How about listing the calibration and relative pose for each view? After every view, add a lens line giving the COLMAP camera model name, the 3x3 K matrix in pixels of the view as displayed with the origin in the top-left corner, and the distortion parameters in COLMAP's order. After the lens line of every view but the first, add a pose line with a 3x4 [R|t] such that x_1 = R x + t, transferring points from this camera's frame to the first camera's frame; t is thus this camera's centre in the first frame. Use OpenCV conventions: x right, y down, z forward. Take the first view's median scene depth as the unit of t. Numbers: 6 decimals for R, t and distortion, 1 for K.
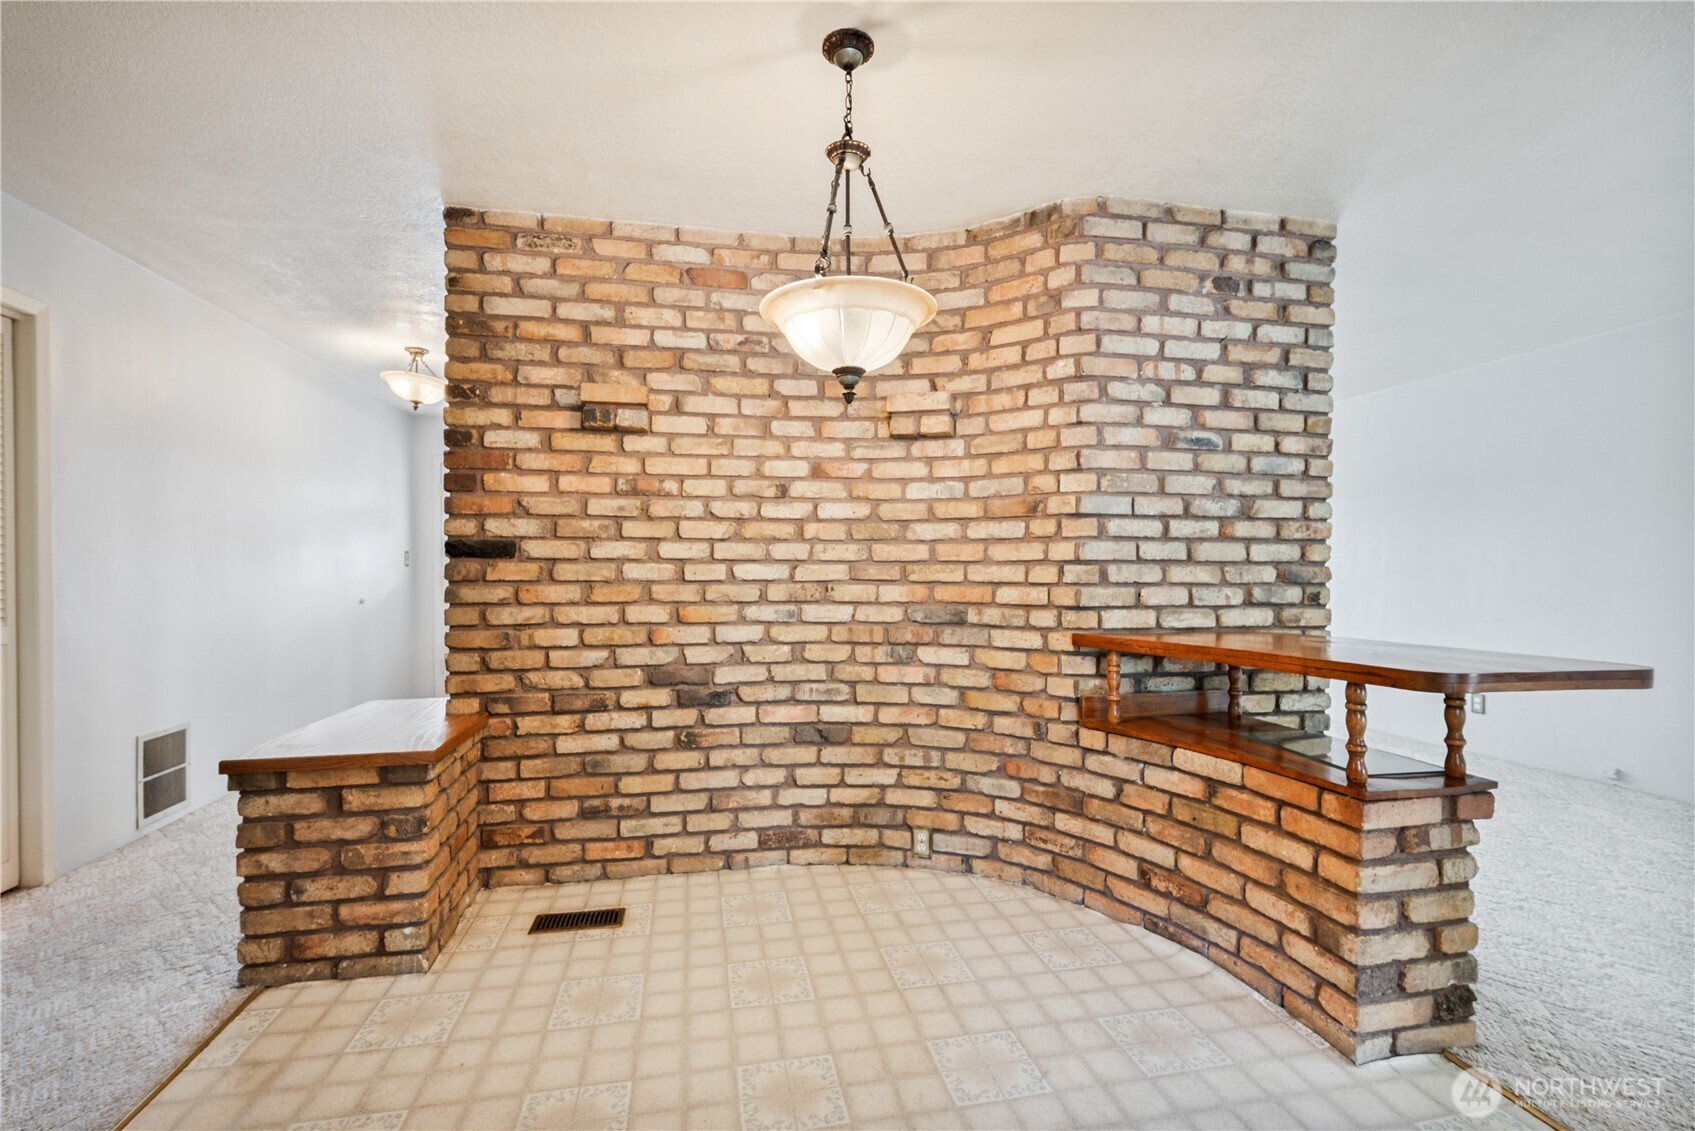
lens RADIAL K [[772.0, 0, 856.3], [0, 772.0, 583.0], [0, 0, 1]] dist [0.001040, -0.001596]
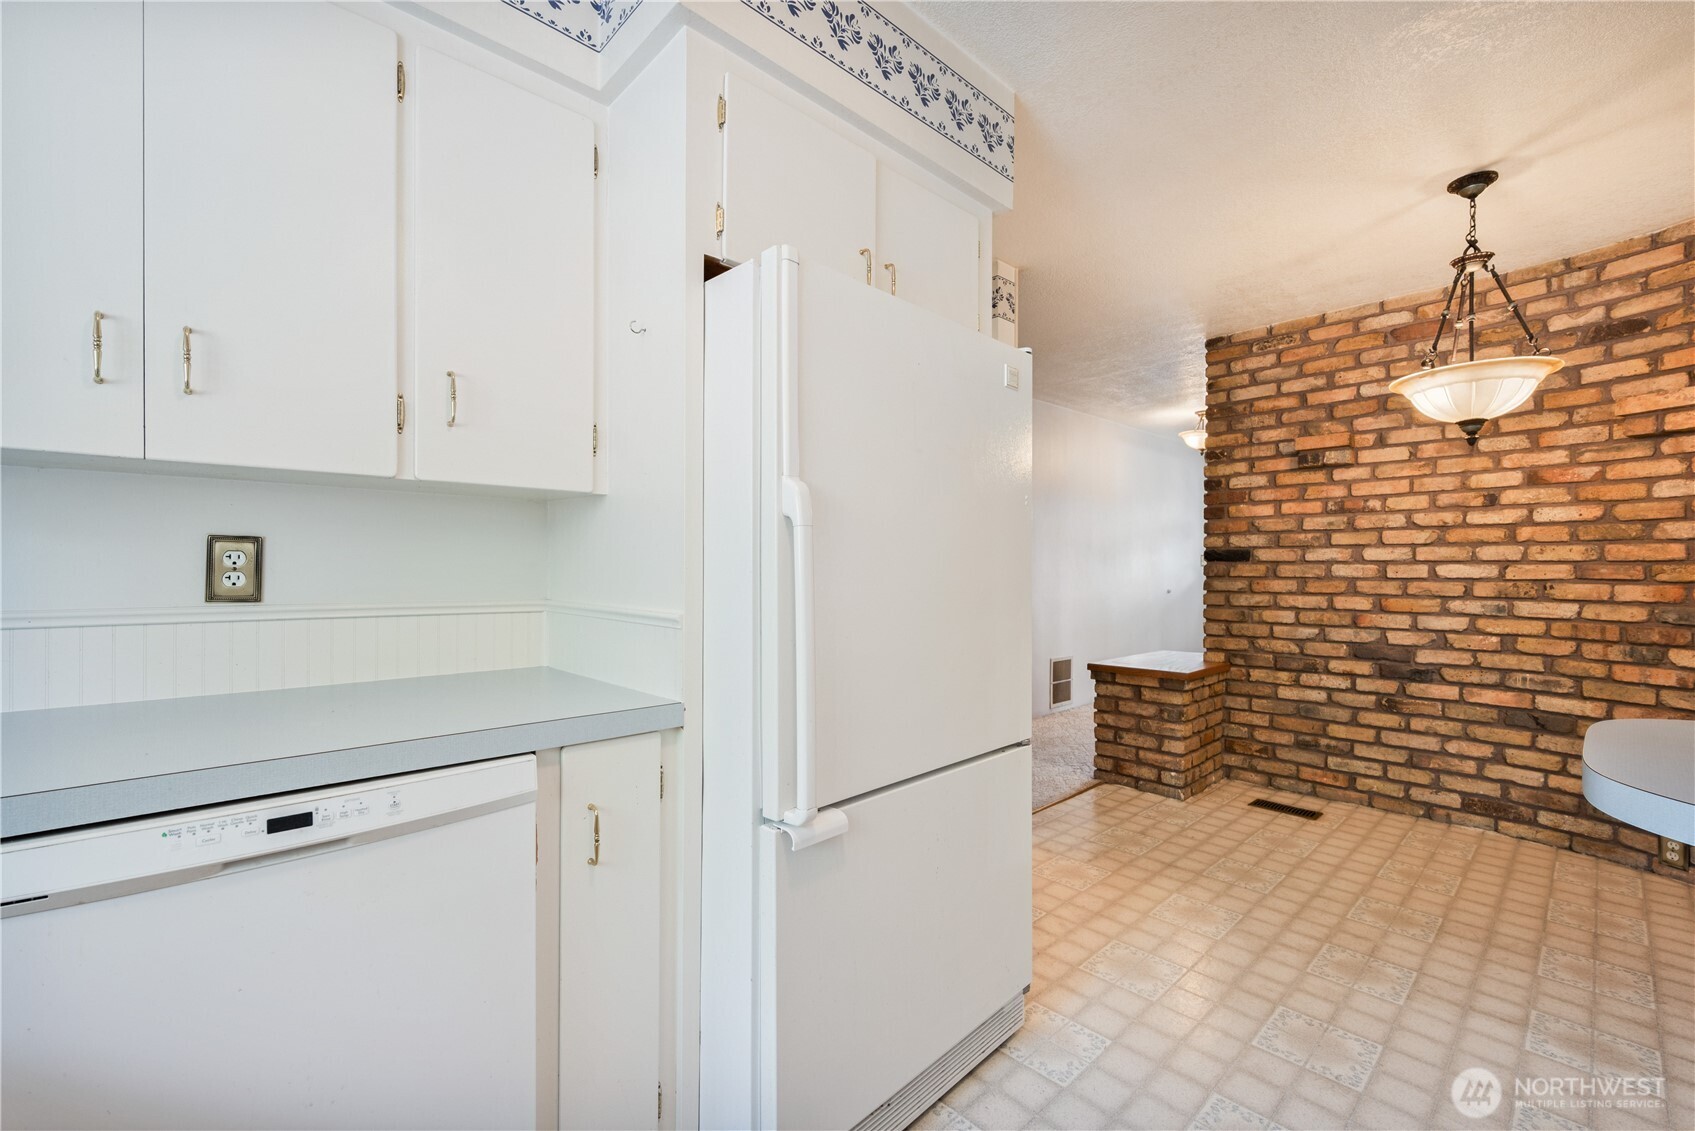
lens RADIAL K [[714.5, 0, 862.2], [0, 714.5, 566.8], [0, 0, 1]] dist [-0.001610, -0.000205]
pose [[0.546837, -0.001852, -0.837237, 0.295433], [-0.015306, 0.999808, -0.012209, 0.006284], [0.837099, 0.019491, 0.546704, -0.368270]]
